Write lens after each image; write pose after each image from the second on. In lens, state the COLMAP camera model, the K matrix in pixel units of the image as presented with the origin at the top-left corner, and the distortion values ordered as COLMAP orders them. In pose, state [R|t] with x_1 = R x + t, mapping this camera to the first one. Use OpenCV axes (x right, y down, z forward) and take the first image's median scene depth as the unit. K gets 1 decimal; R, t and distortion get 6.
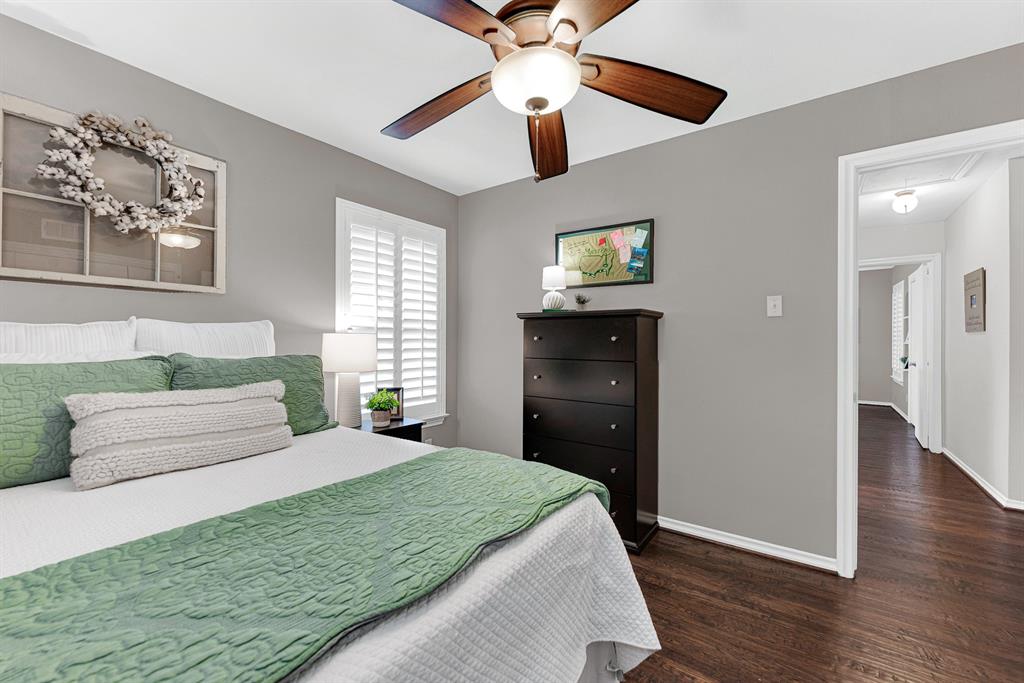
lens RADIAL K [[420.5, 0, 510.5], [0, 420.5, 337.2], [0, 0, 1]] dist [0.002745, -0.000477]
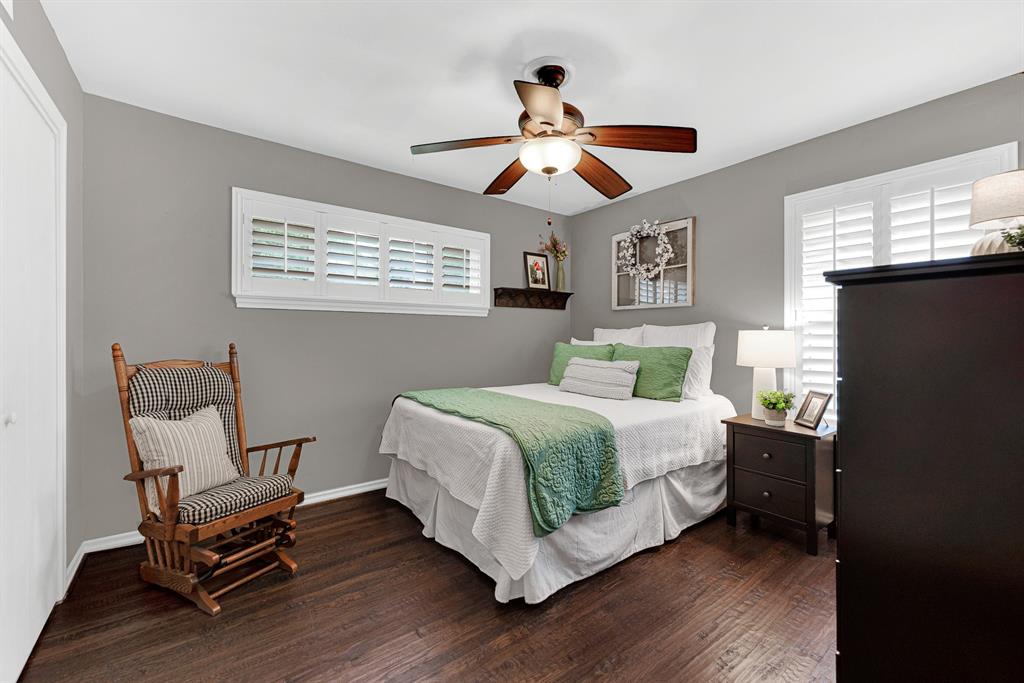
lens RADIAL K [[420.5, 0, 511.4], [0, 420.5, 339.3], [0, 0, 1]] dist [0.002745, -0.000477]
pose [[-0.289535, 0.000188, -0.957167, 1.150834], [0.001474, 0.999999, -0.000250, 0.018879], [0.957166, -0.001483, -0.289535, 1.015314]]
